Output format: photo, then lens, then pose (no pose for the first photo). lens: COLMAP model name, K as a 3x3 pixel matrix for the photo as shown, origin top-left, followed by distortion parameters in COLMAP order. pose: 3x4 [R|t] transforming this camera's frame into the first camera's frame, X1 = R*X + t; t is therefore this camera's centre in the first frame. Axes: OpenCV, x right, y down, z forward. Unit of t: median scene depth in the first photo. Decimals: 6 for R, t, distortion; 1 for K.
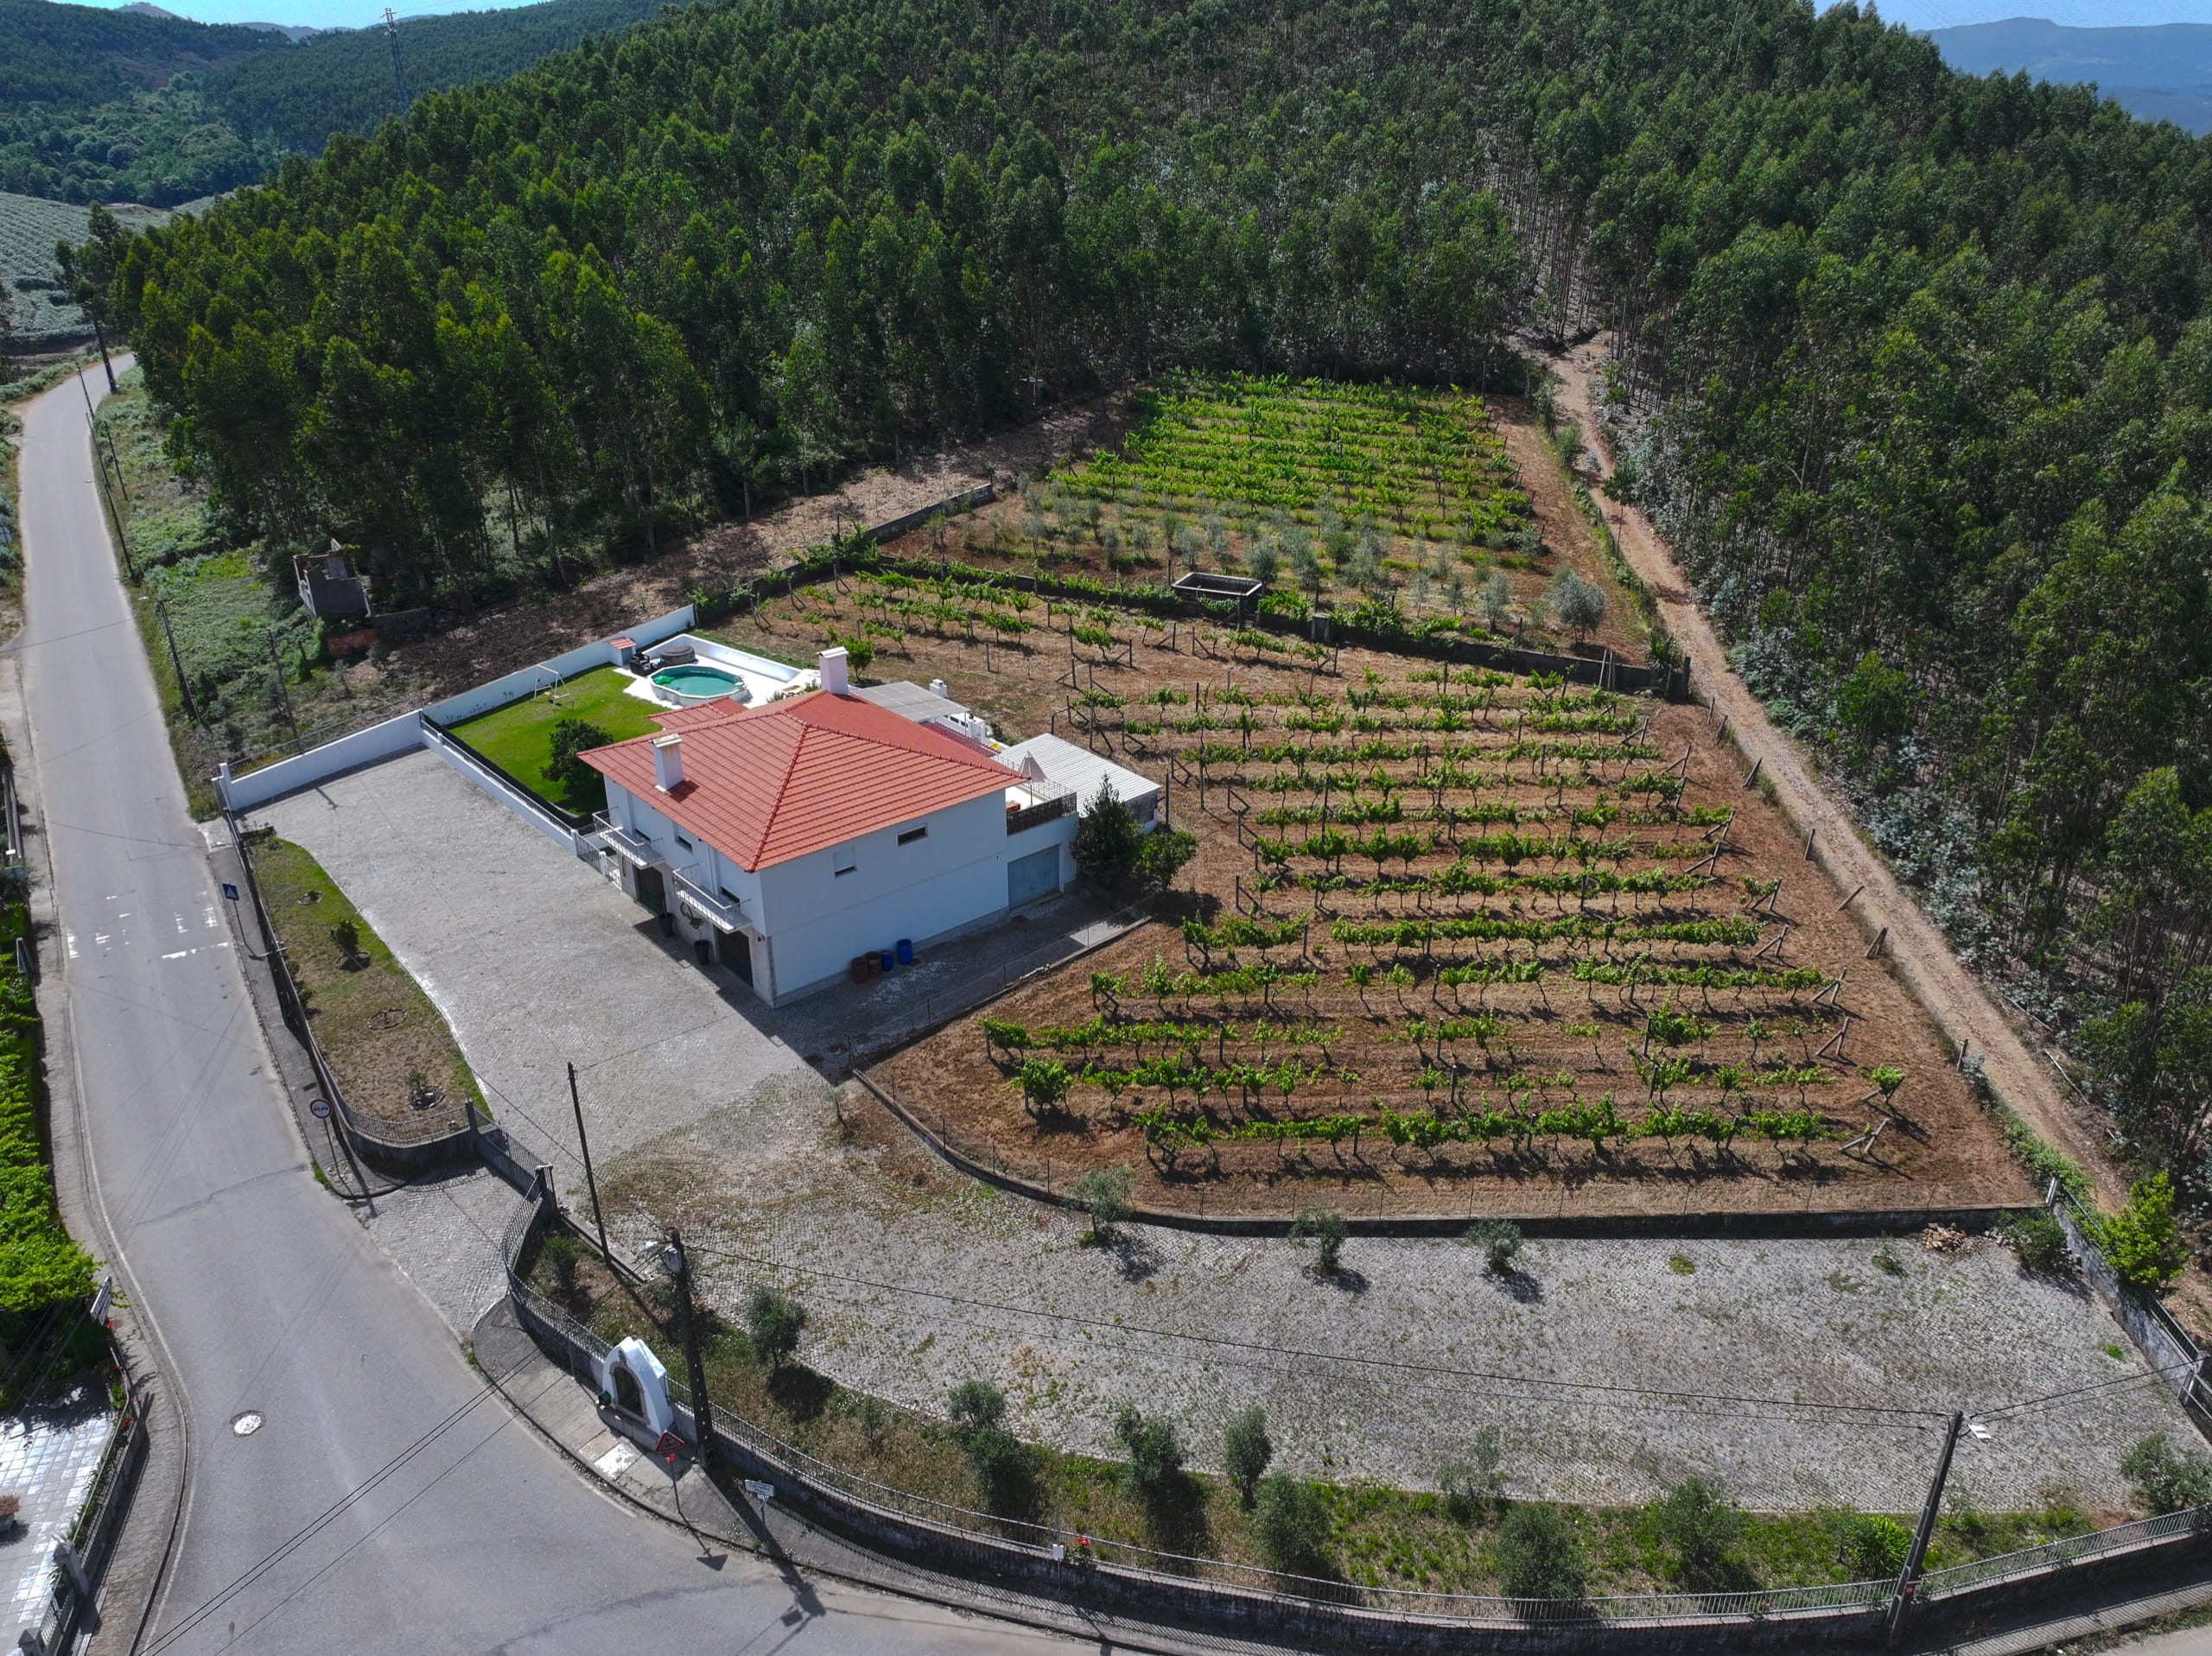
lens RADIAL K [[1558.2, 0, 1104.7], [0, 1558.2, 835.5], [0, 0, 1]] dist [0.003545, 0.001997]
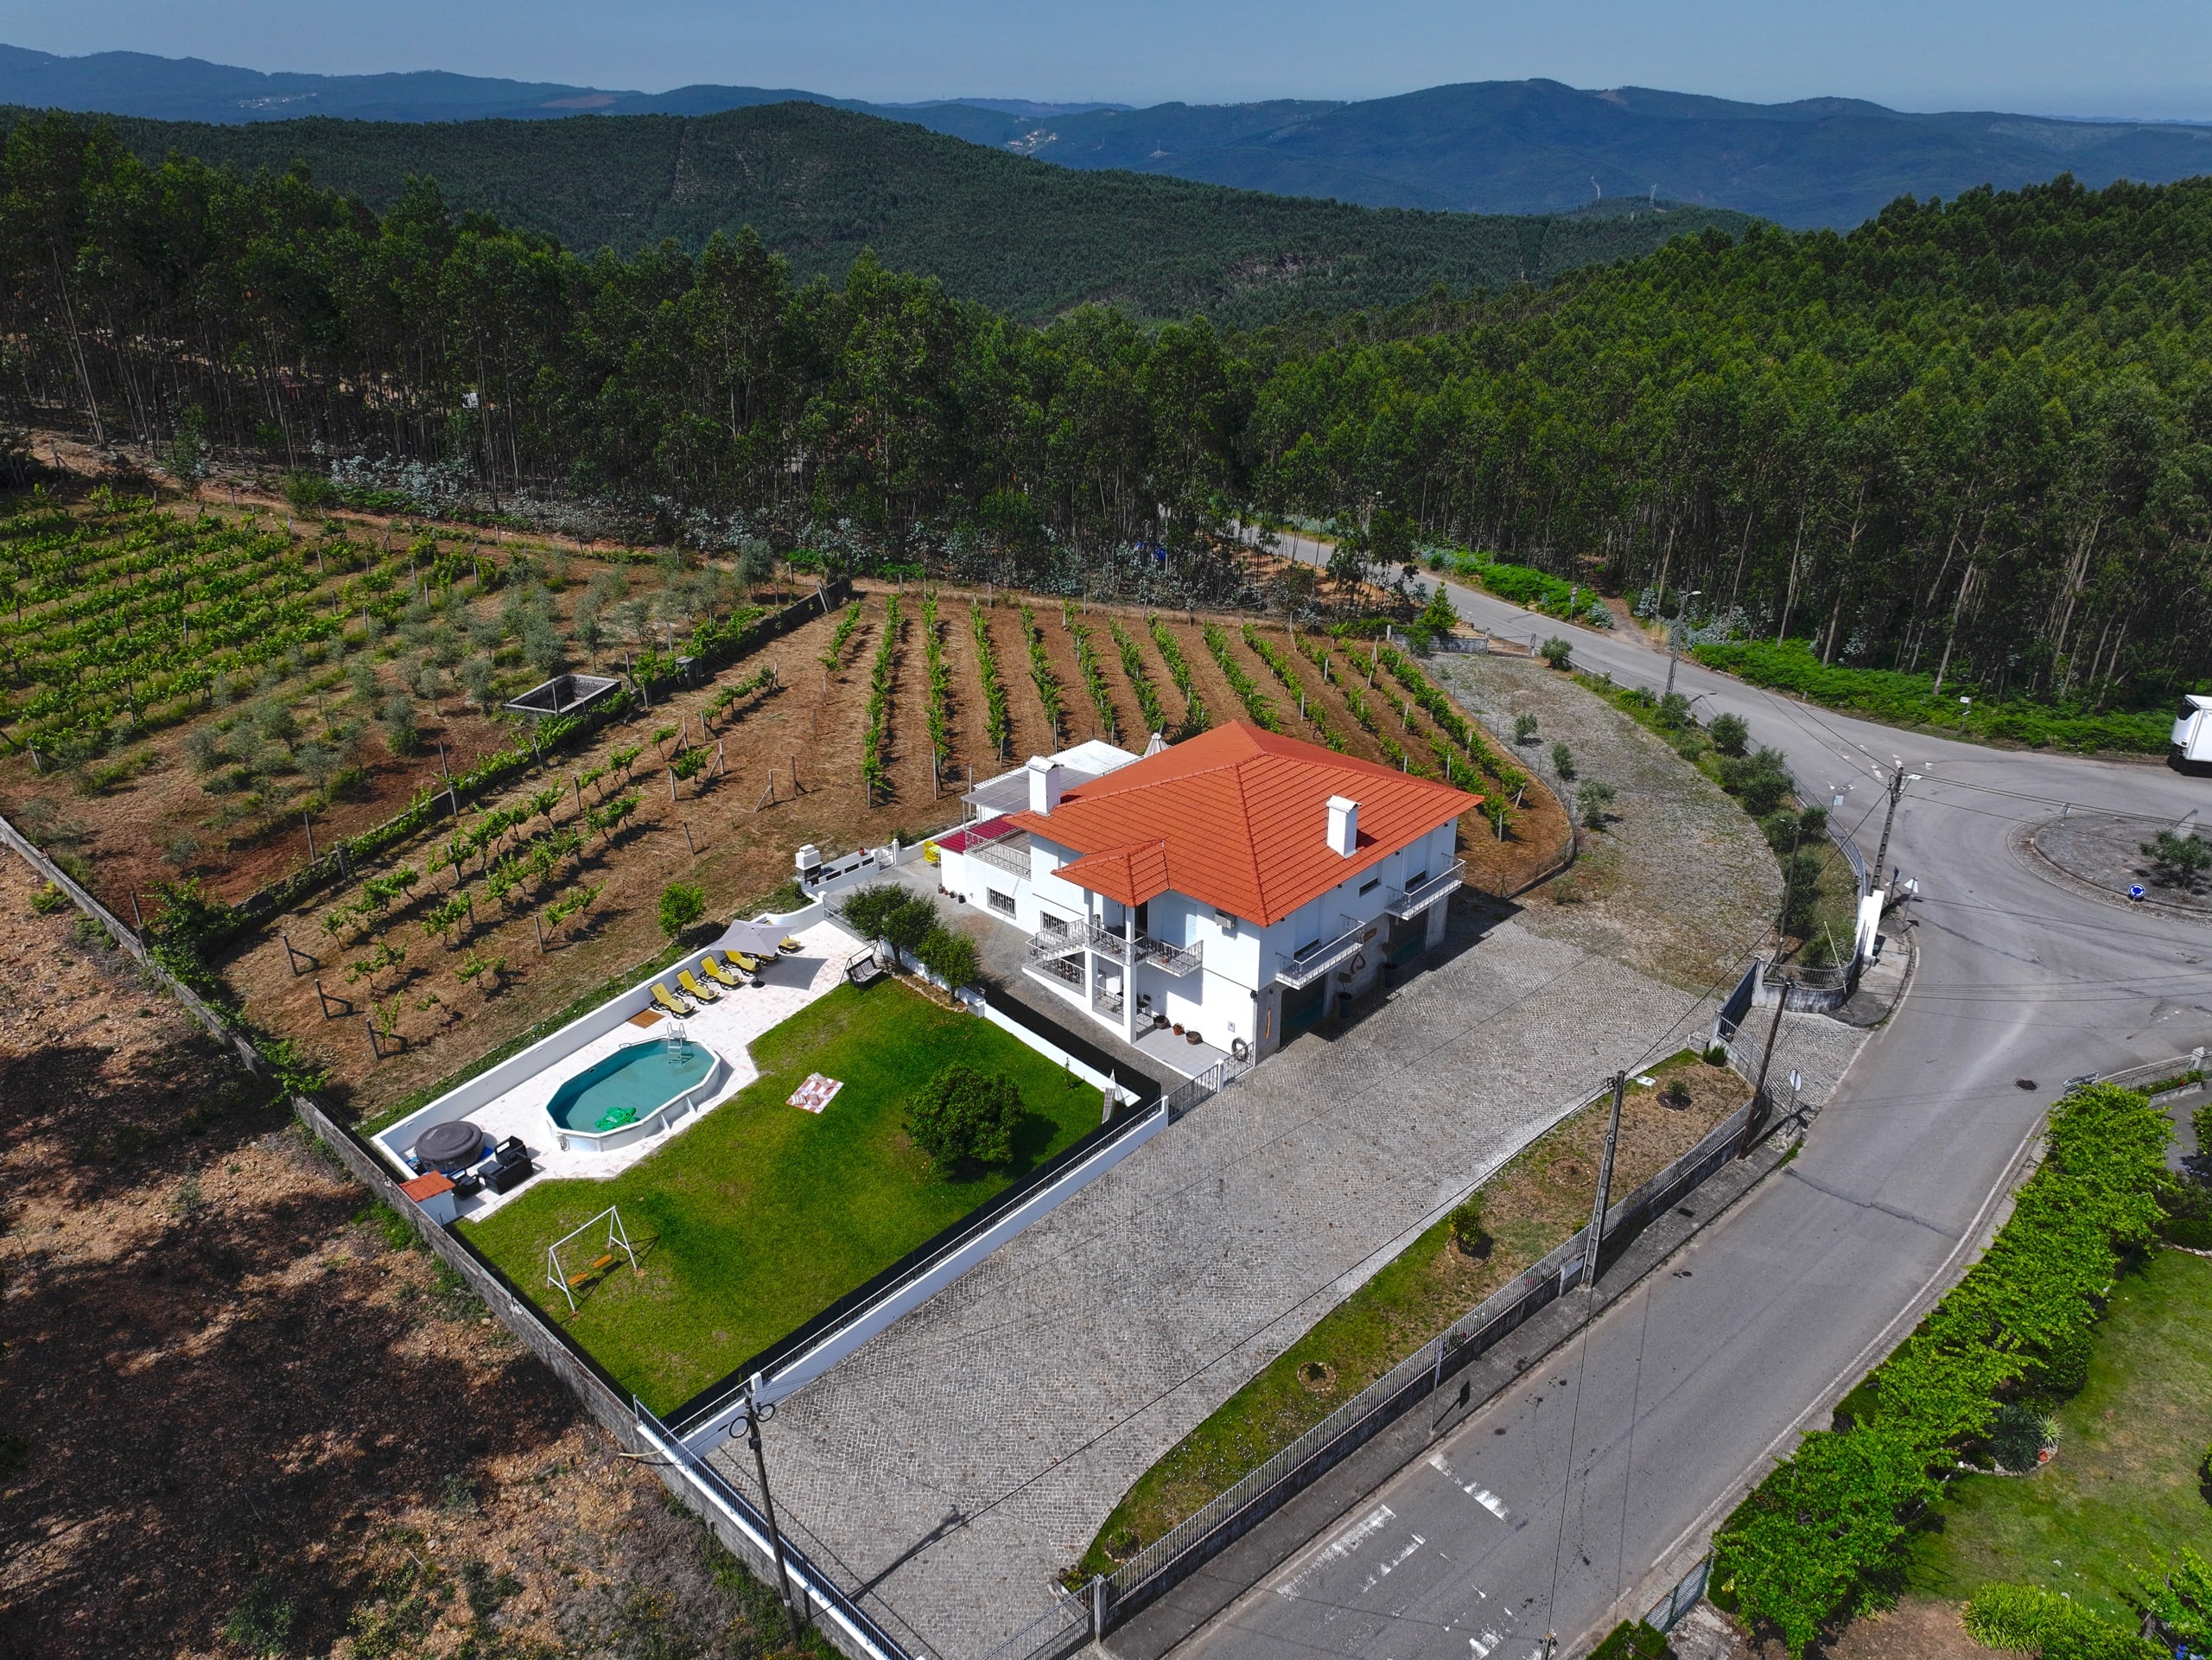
lens RADIAL K [[1558.5, 0, 1104.7], [0, 1558.5, 837.5], [0, 0, 1]] dist [0.003545, 0.001997]
pose [[-0.111252, -0.423853, 0.898872, -0.799659], [0.426489, 0.796599, 0.428413, -0.361658], [-0.897625, 0.431021, 0.092145, 0.757601]]
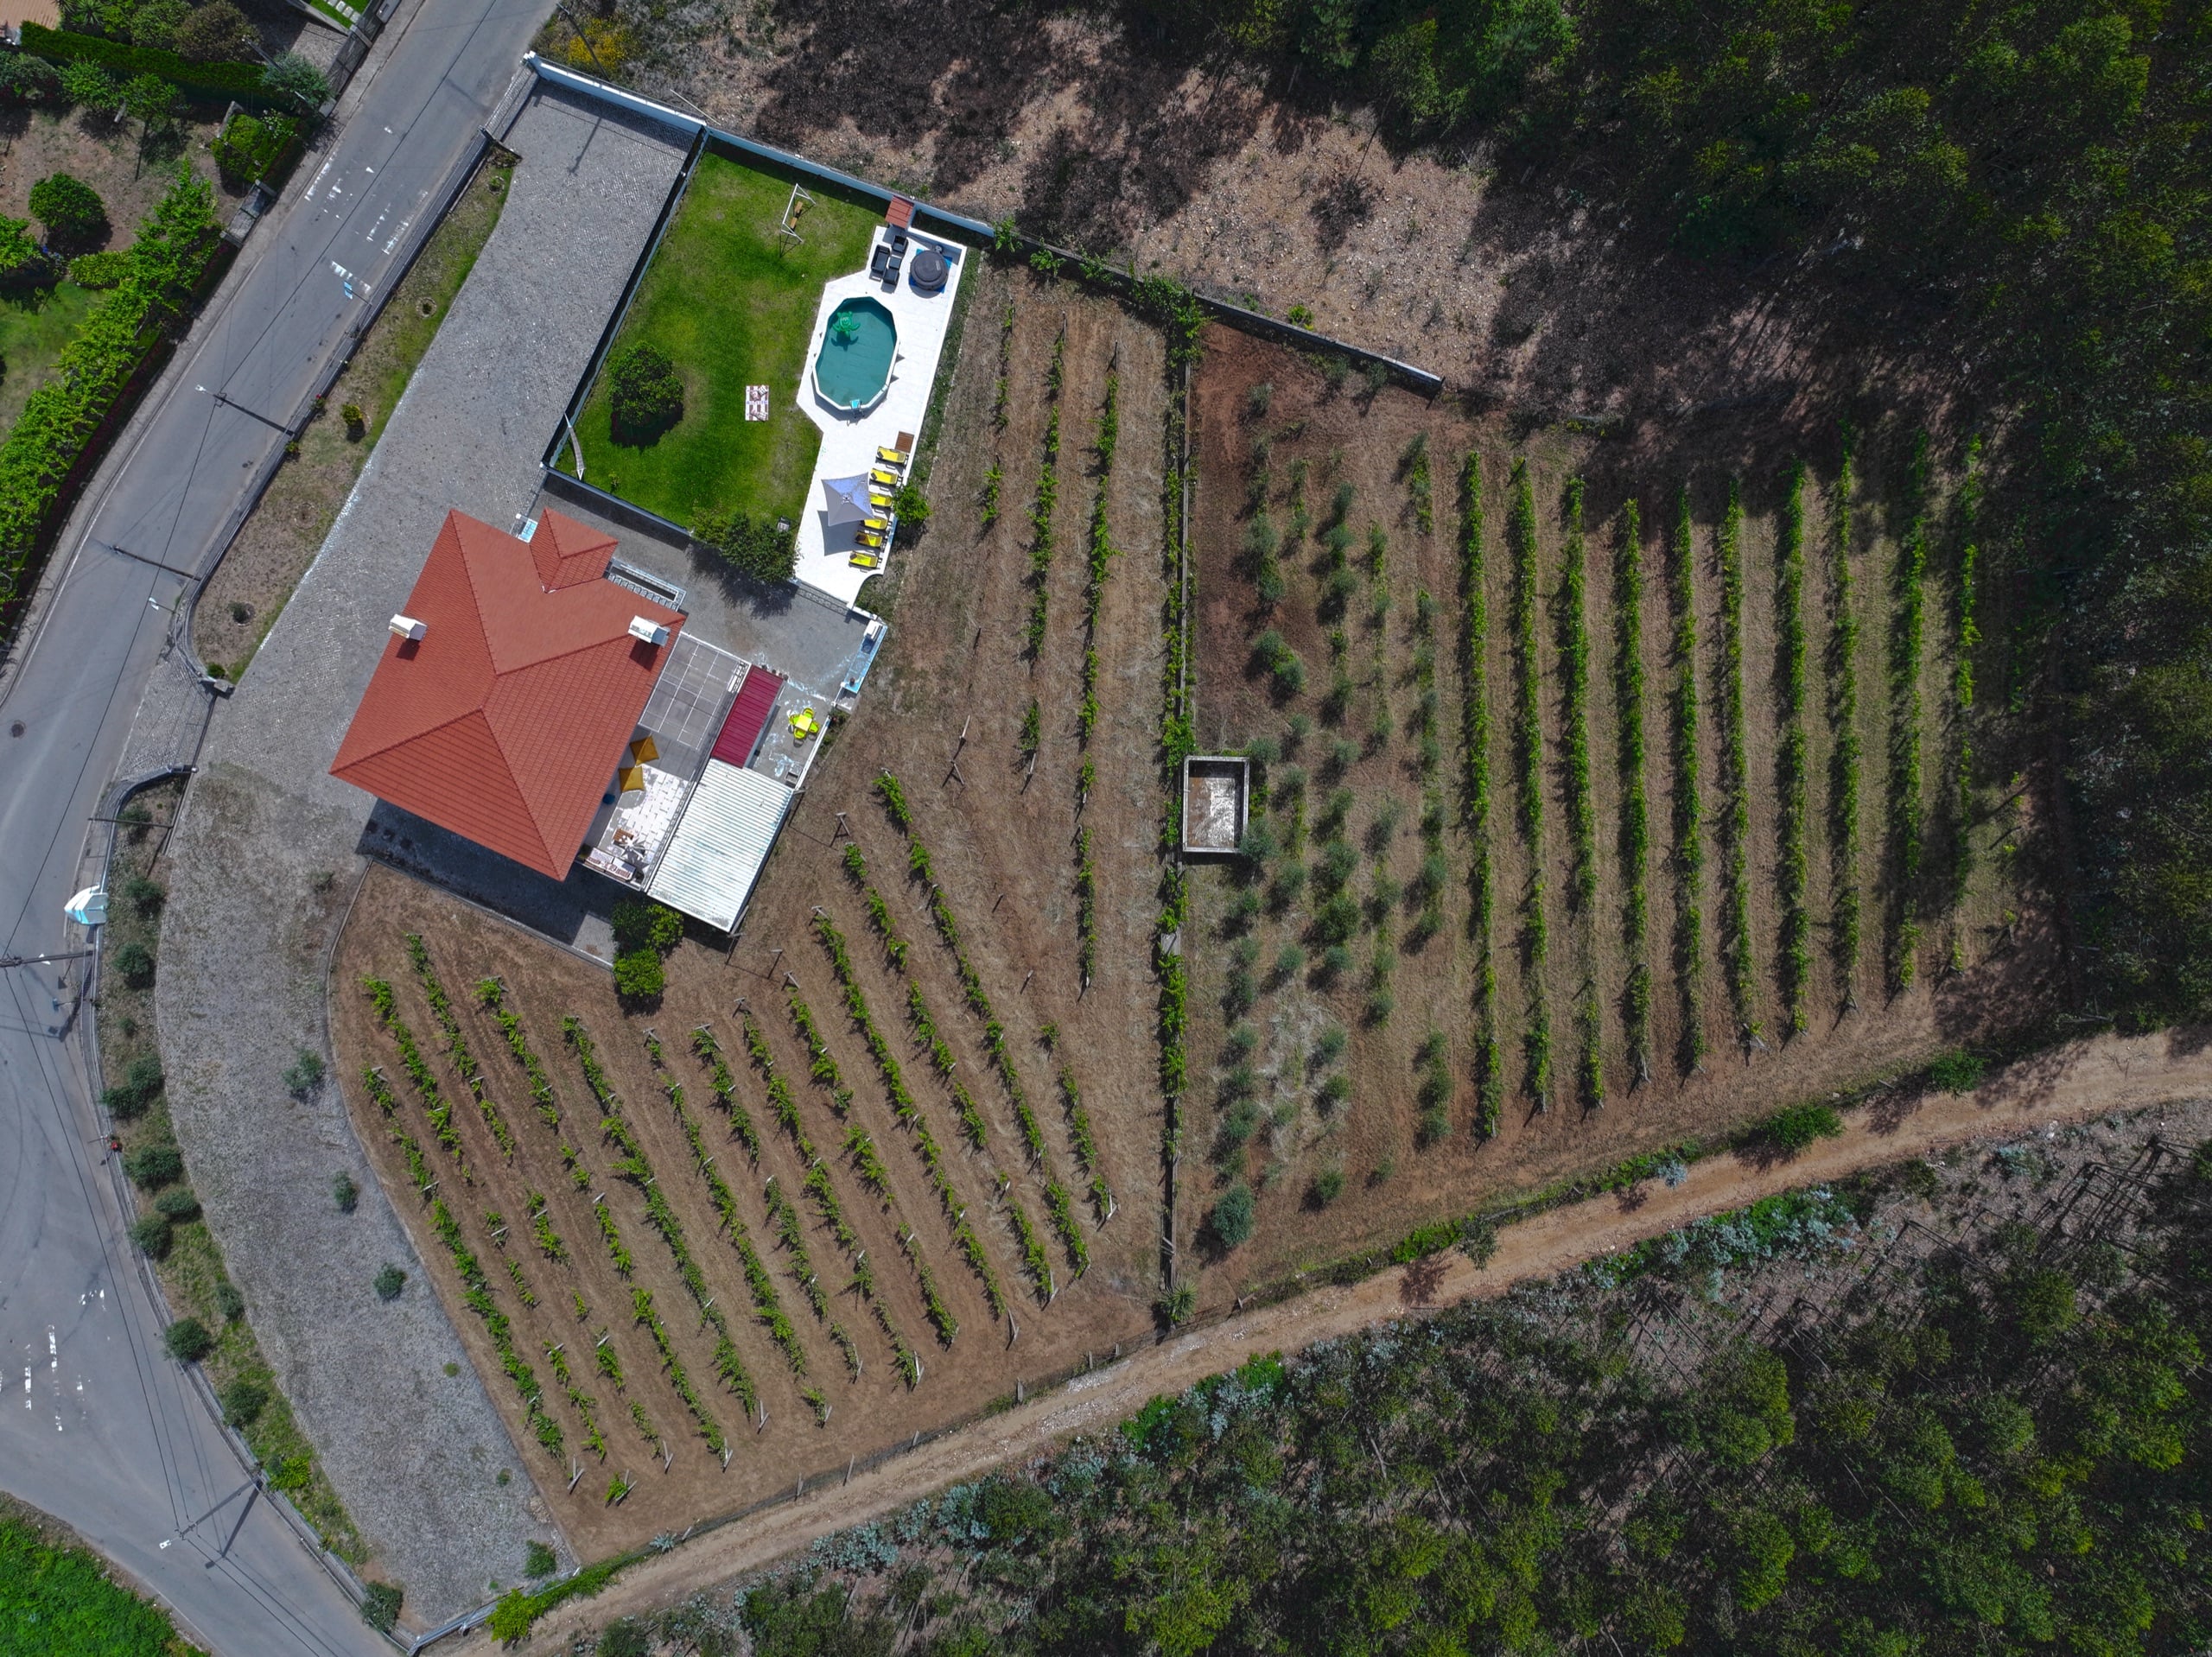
lens RADIAL K [[1558.3, 0, 1104.7], [0, 1558.3, 836.0], [0, 0, 1]] dist [0.003545, 0.001997]
pose [[0.405448, 0.914111, 0.003529, 0.066141], [-0.396389, 0.172335, 0.901763, -0.983140], [0.823704, -0.367016, 0.432216, 0.620399]]
